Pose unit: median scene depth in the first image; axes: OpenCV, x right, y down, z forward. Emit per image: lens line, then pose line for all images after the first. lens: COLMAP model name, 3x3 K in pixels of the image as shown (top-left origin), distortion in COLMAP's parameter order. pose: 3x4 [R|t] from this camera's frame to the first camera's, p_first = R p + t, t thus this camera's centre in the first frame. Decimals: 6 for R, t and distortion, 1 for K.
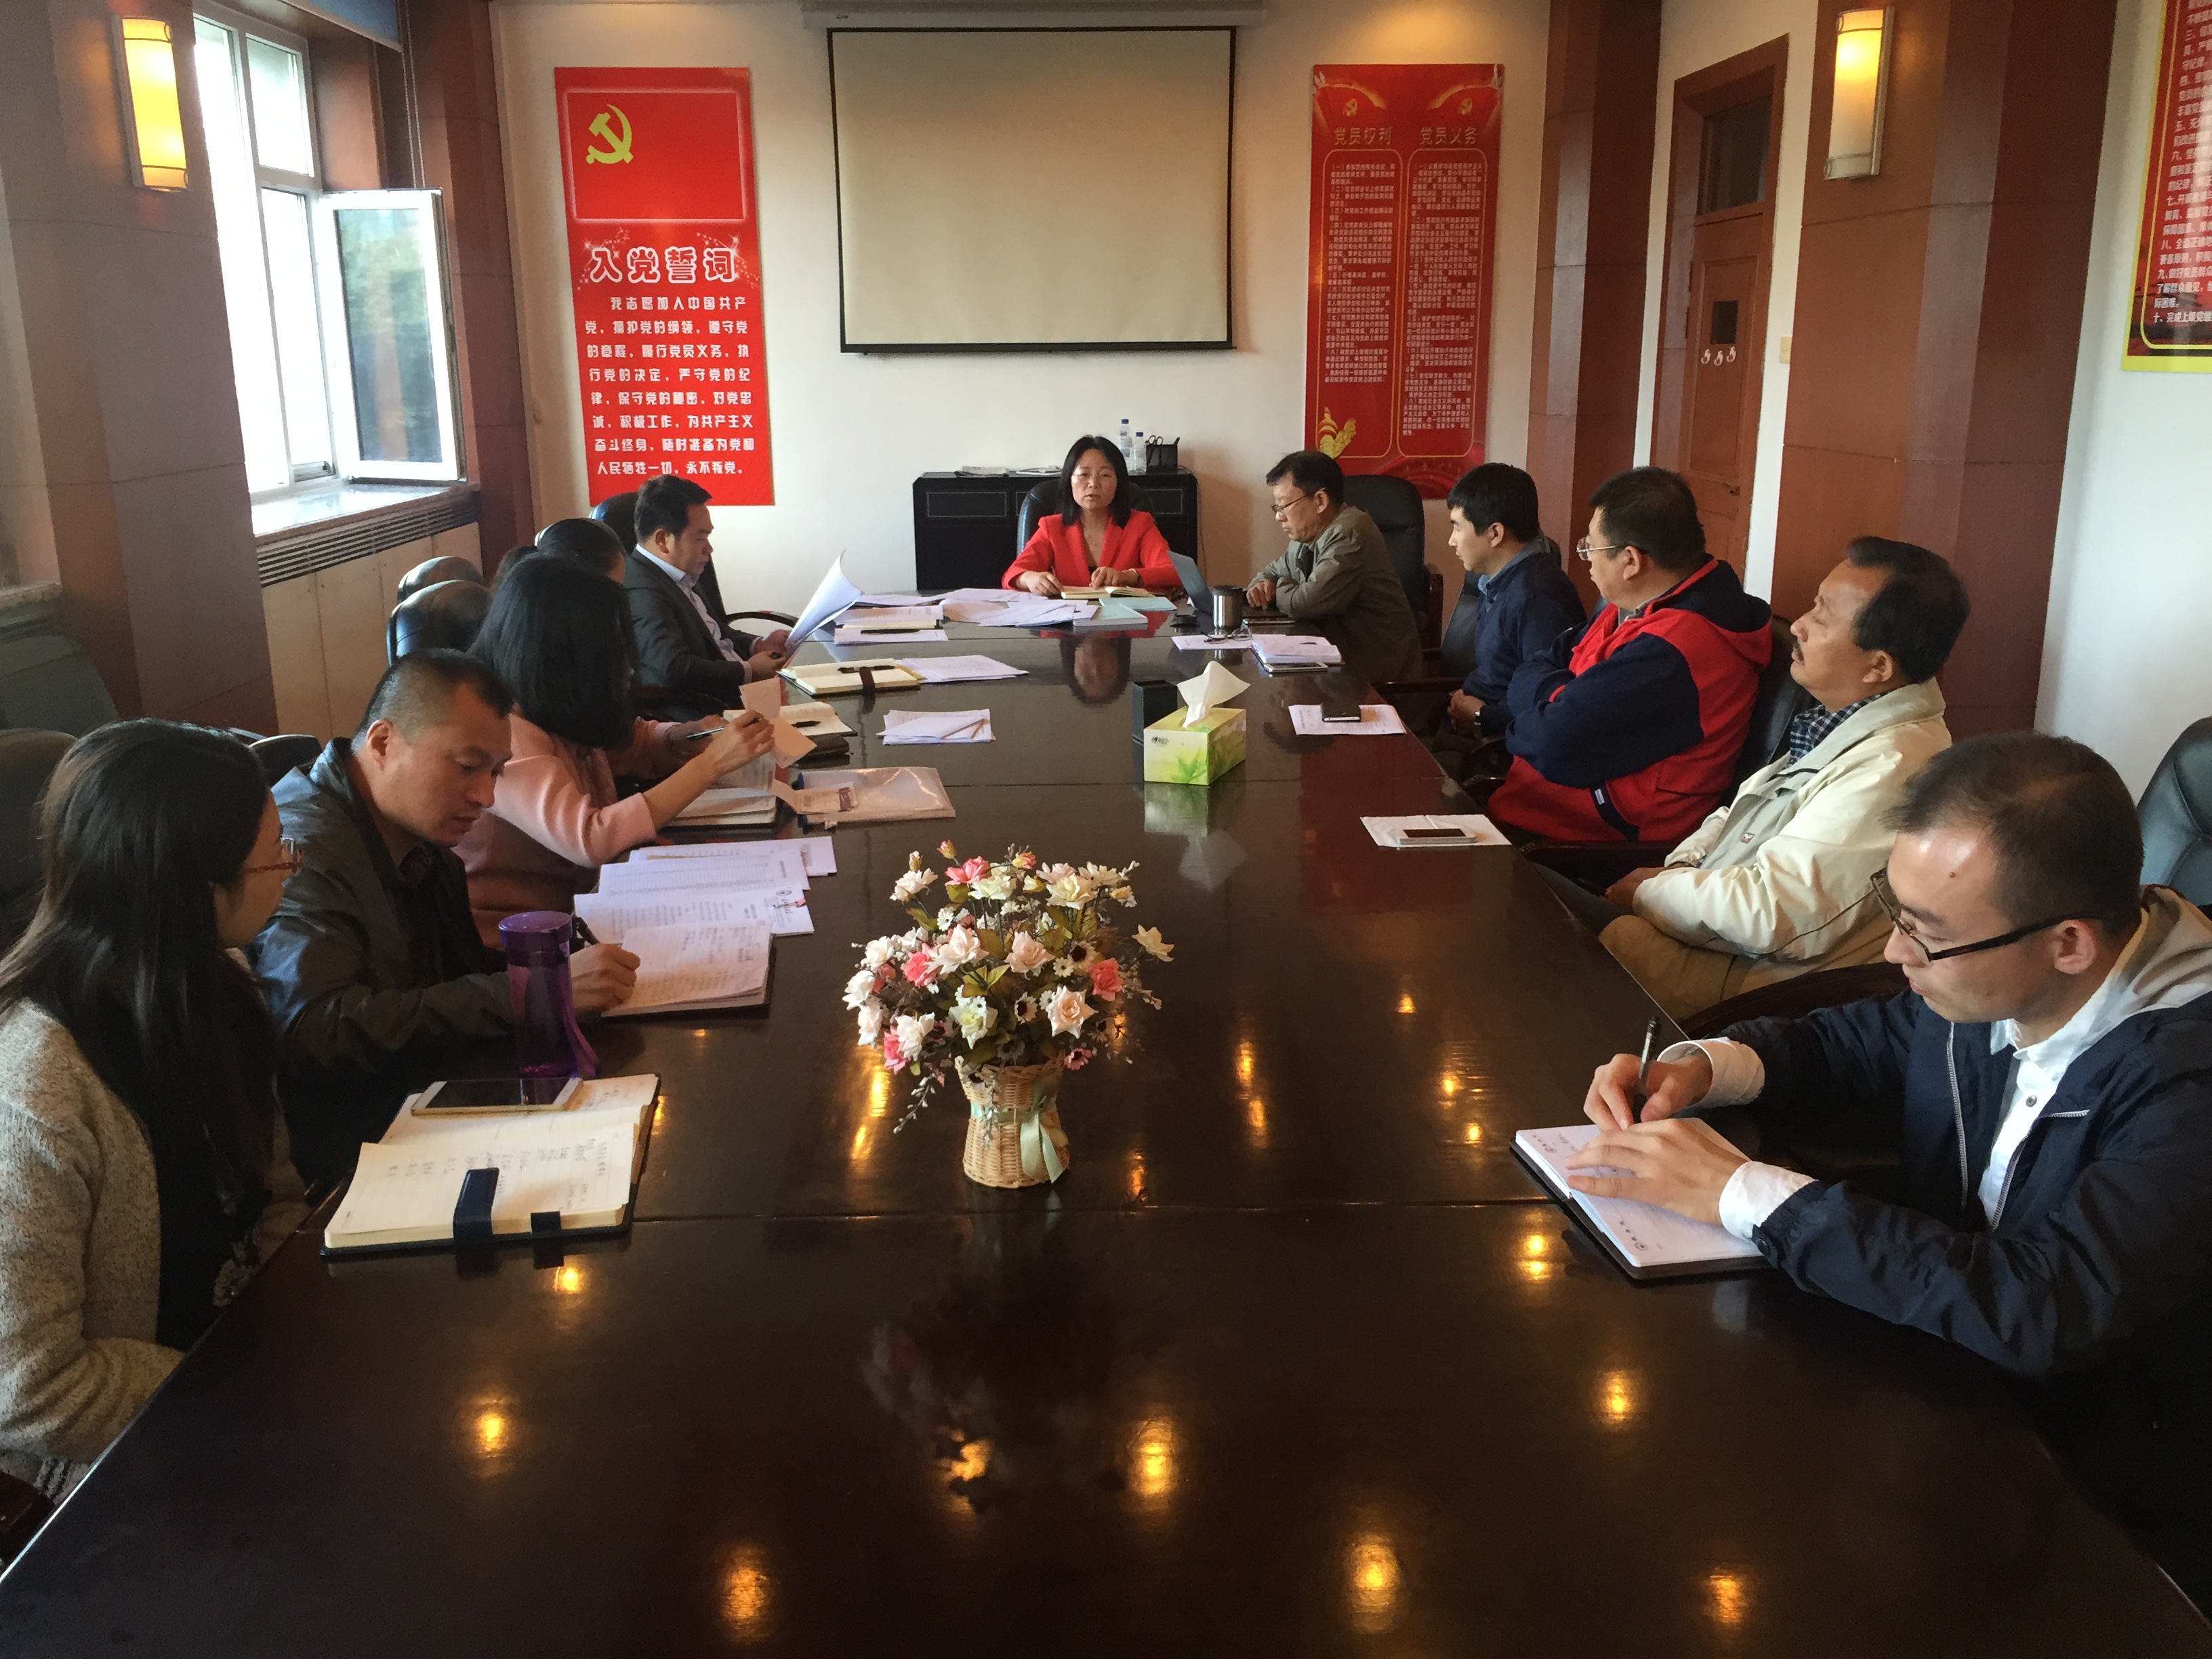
lens RADIAL K [[1868.9, 0, 1106.2], [0, 1868.9, 824.4], [0, 0, 1]] dist [-0.005399, -0.000580]
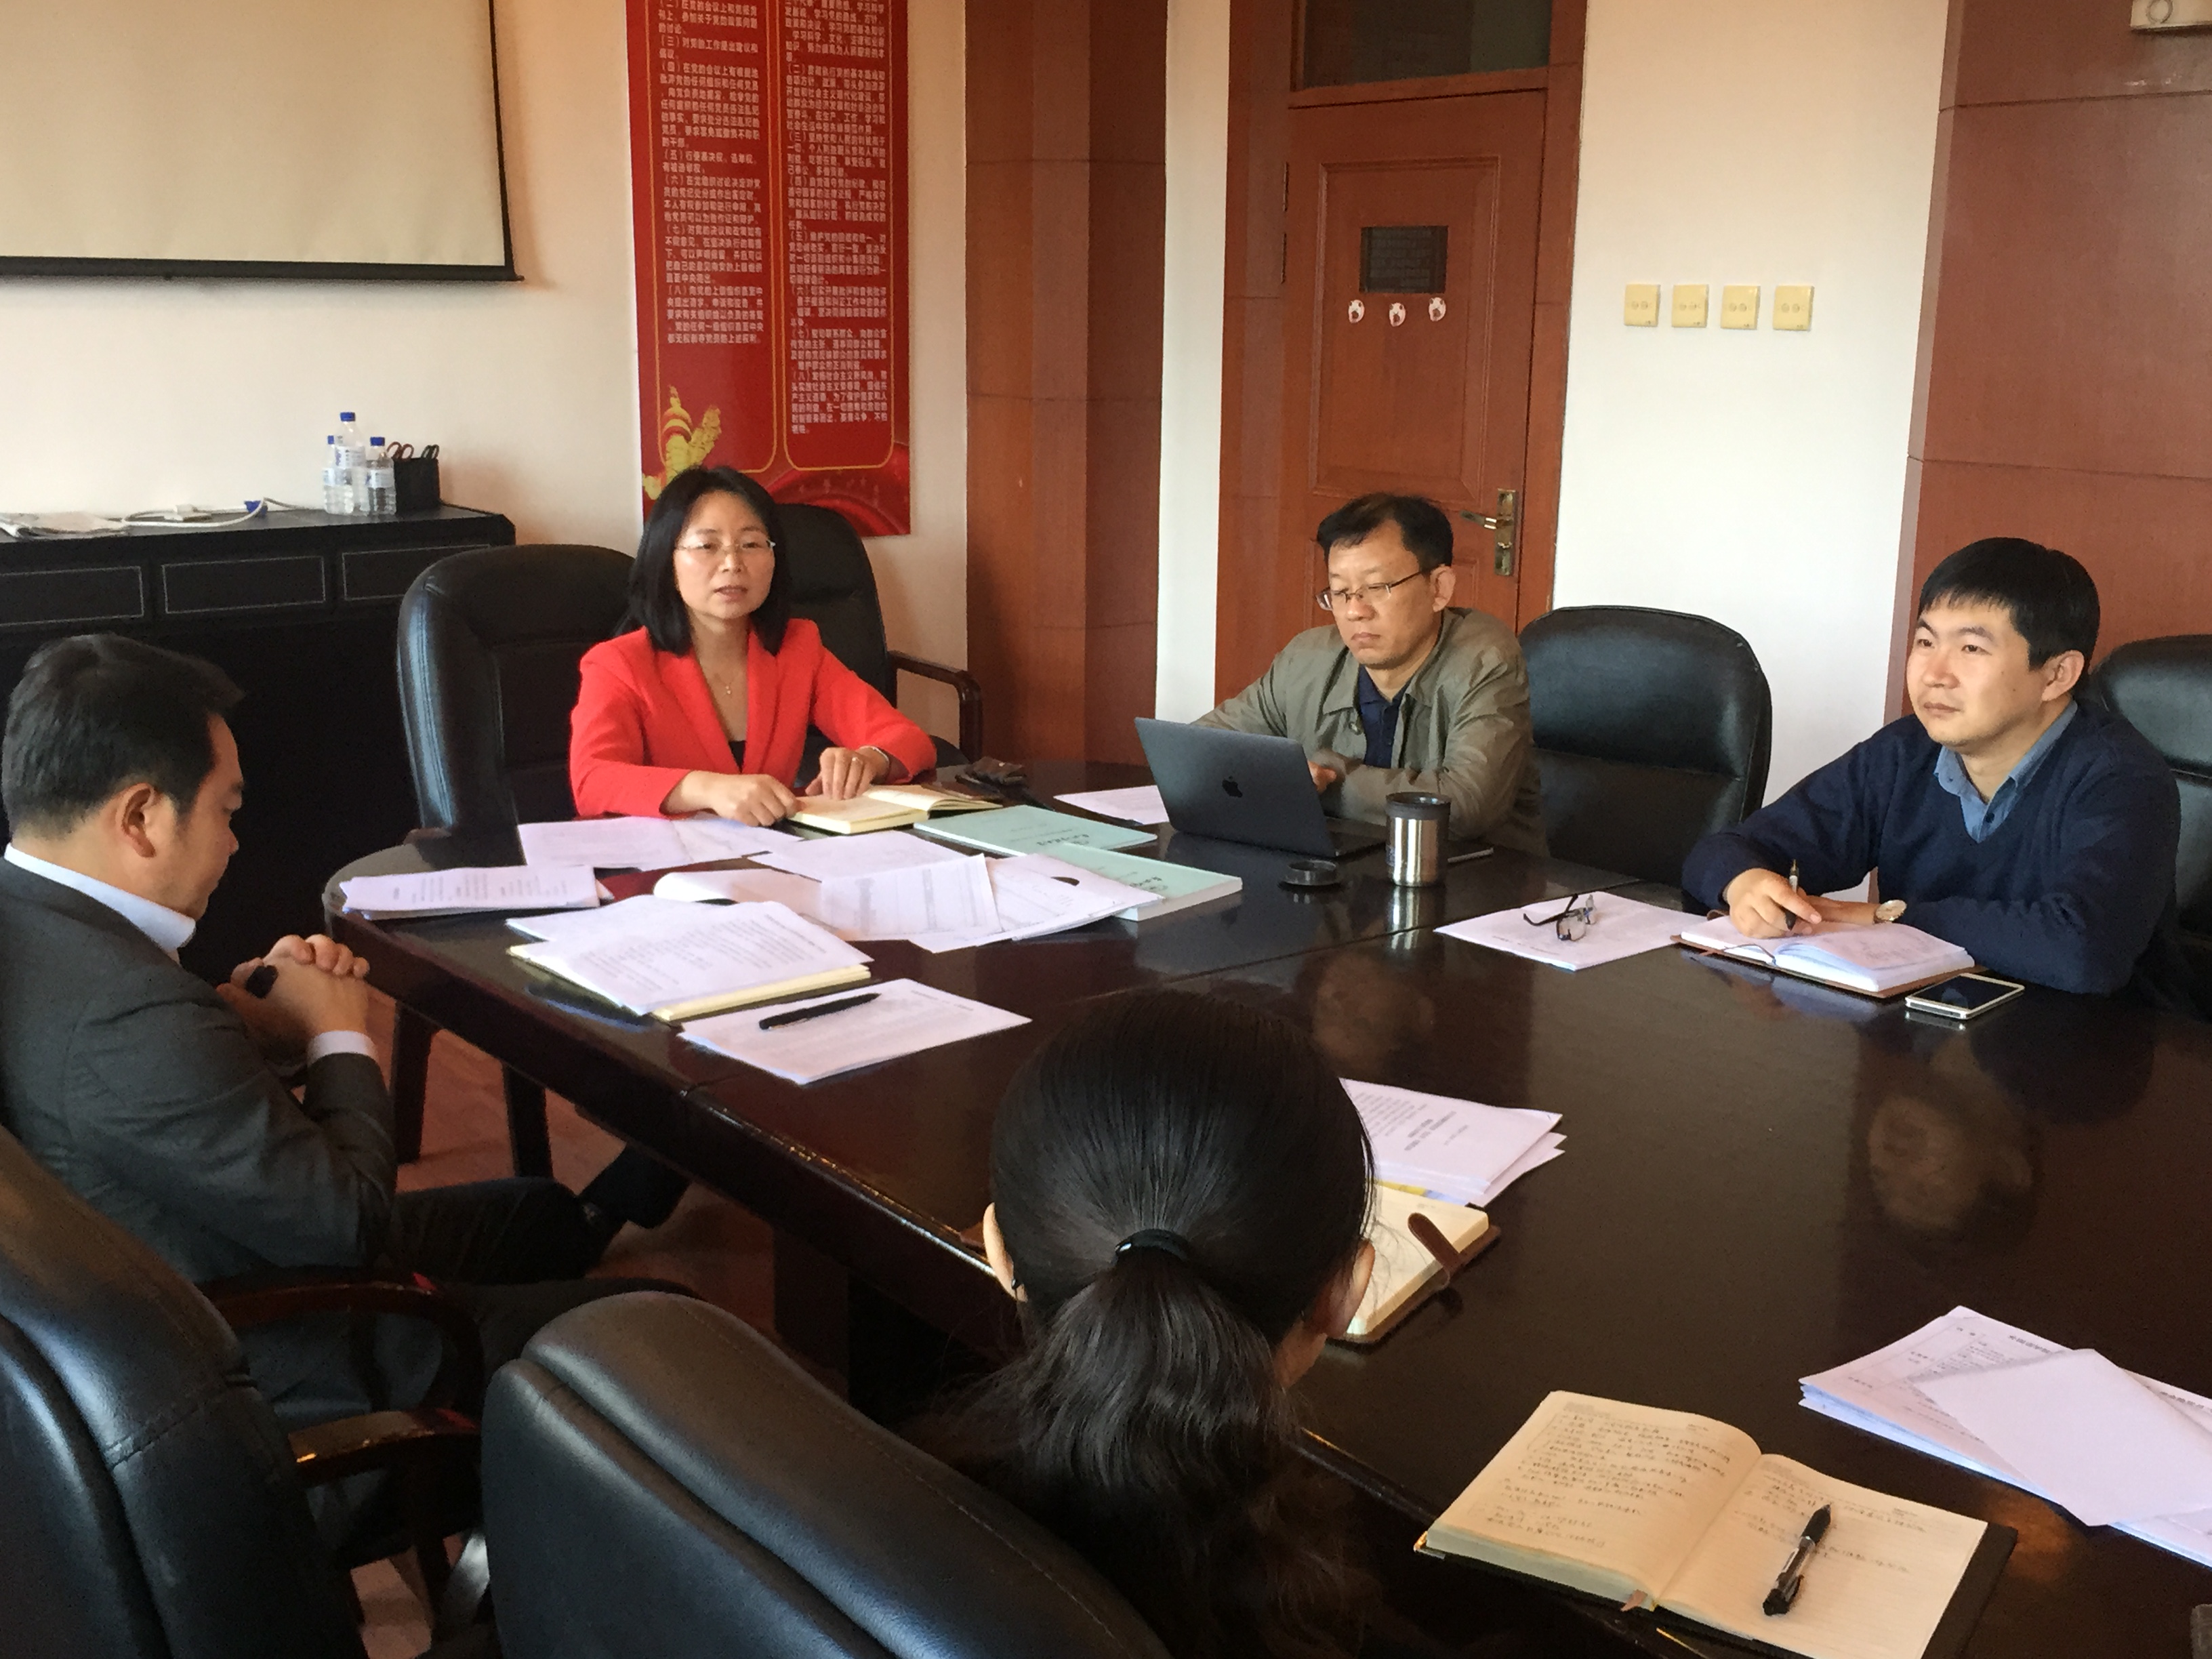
lens RADIAL K [[2384.4, 0, 1104.9], [0, 2384.4, 840.4], [0, 0, 1]] dist [0.008617, 0.000000]
pose [[0.818962, -0.108424, 0.563512, -0.200938], [0.120820, 0.992555, 0.015385, -0.082310], [-0.560985, 0.055484, 0.825965, 0.337593]]
